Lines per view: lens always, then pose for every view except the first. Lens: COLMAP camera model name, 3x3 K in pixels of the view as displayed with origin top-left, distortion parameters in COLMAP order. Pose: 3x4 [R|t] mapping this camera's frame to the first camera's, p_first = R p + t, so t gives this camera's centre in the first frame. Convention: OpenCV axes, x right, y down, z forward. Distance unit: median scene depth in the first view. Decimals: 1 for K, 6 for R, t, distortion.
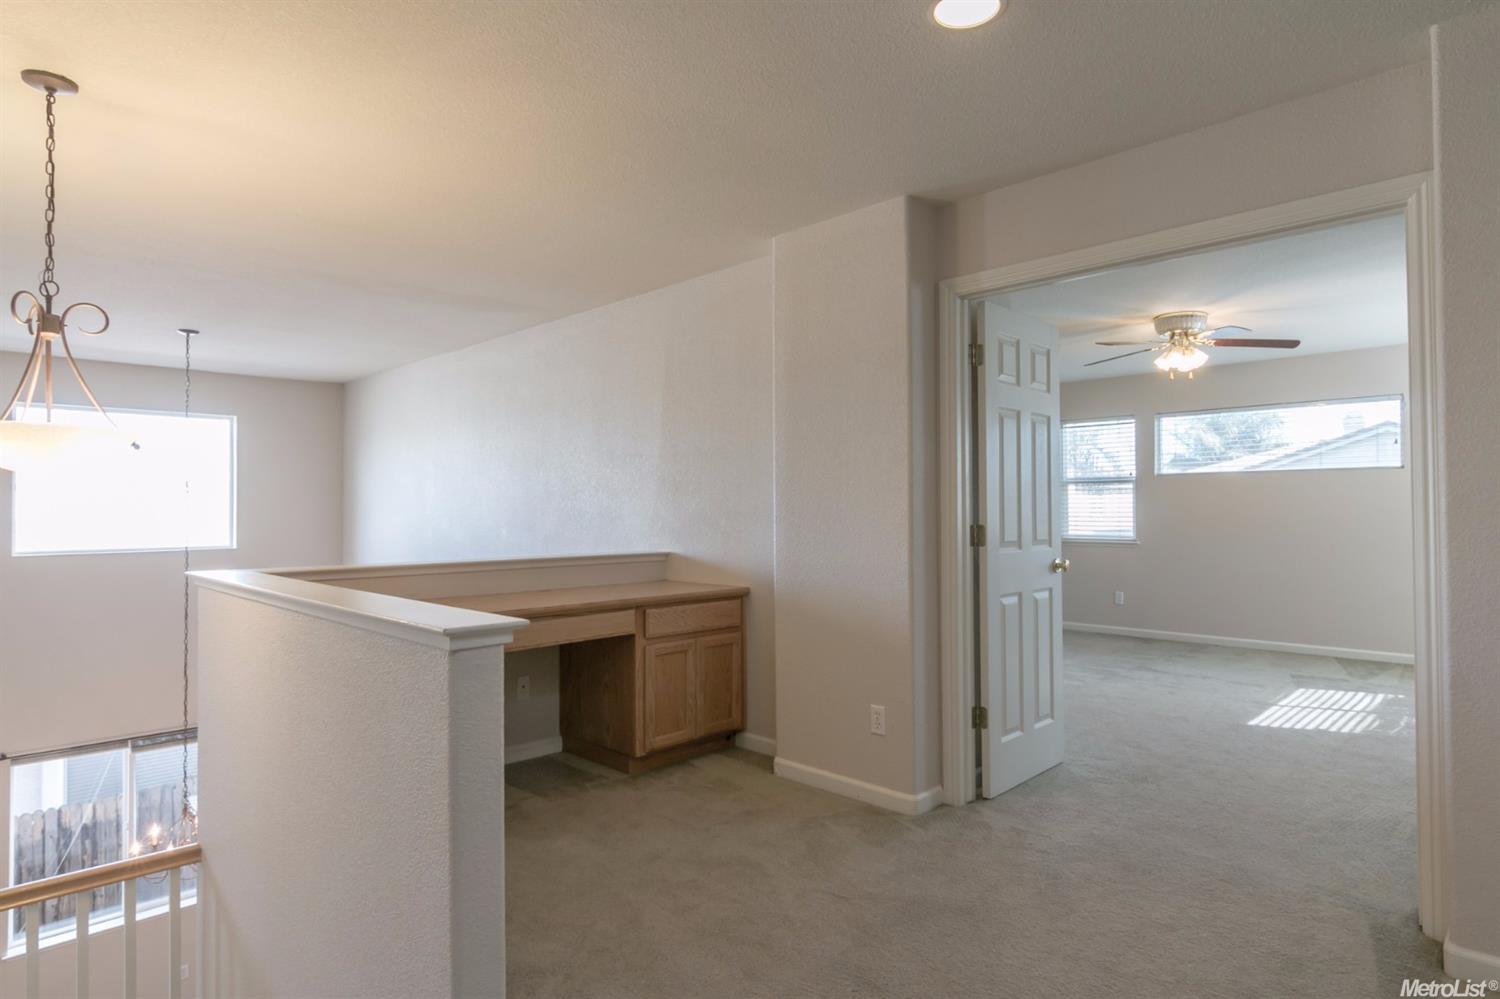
lens RADIAL K [[827.7, 0, 749.3], [0, 827.7, 504.2], [0, 0, 1]] dist [-0.003168, 0.002015]
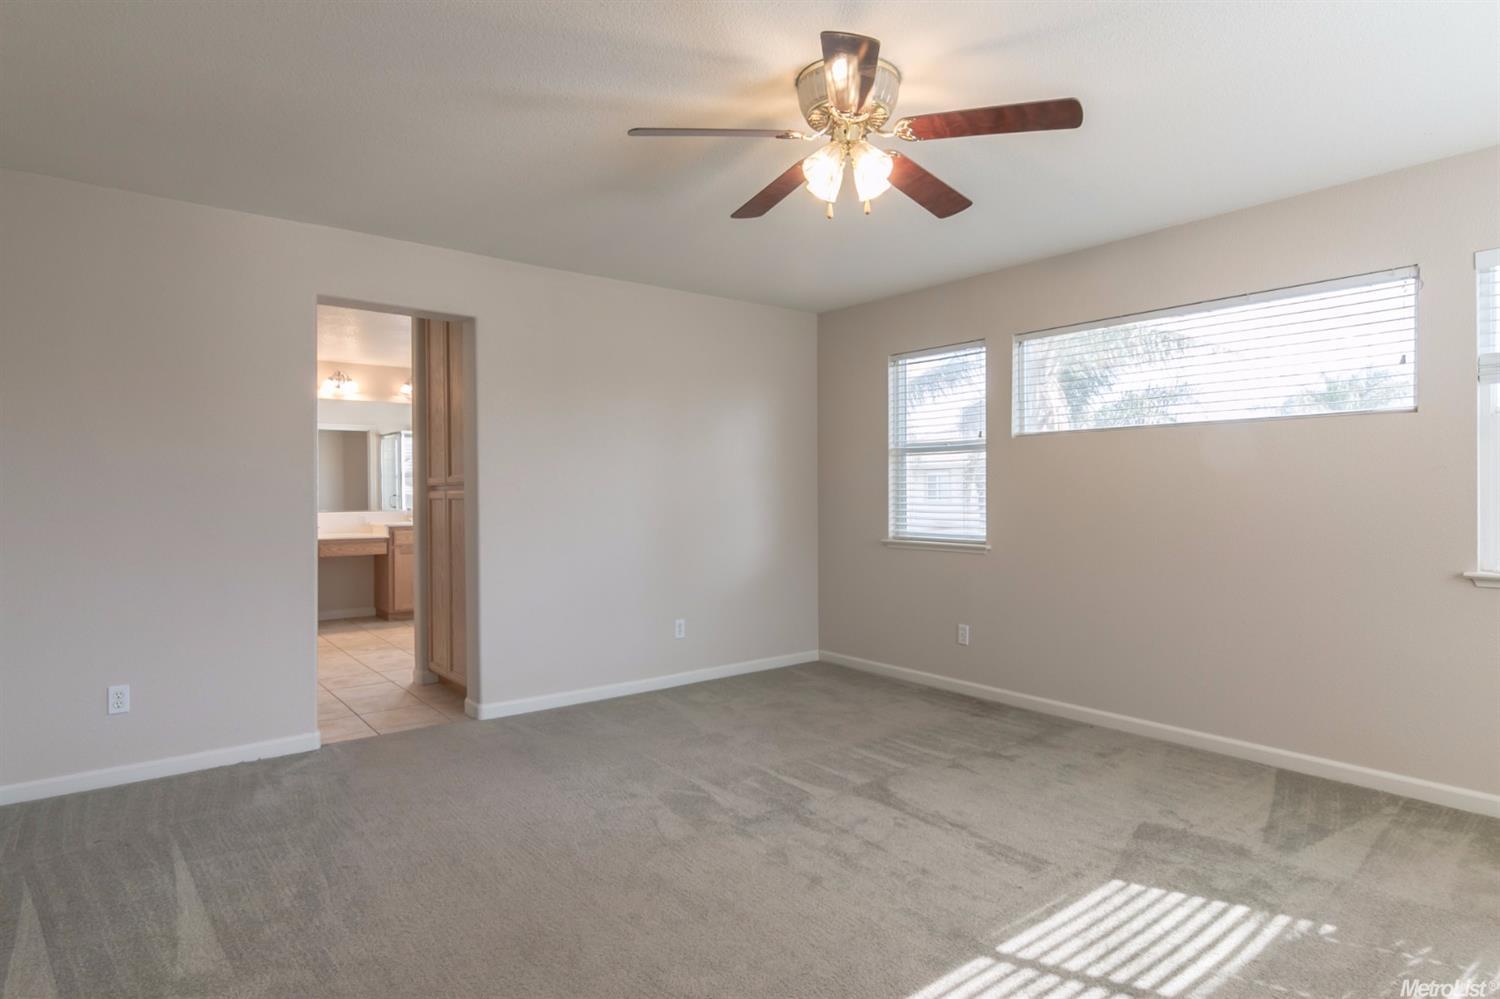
lens RADIAL K [[827.7, 0, 752.6], [0, 827.7, 498.7], [0, 0, 1]] dist [-0.003168, 0.002015]
pose [[0.991718, -0.001900, -0.128422, 0.378412], [0.004224, 0.999832, 0.017827, -0.000947], [0.128367, -0.018221, 0.991559, 0.372111]]
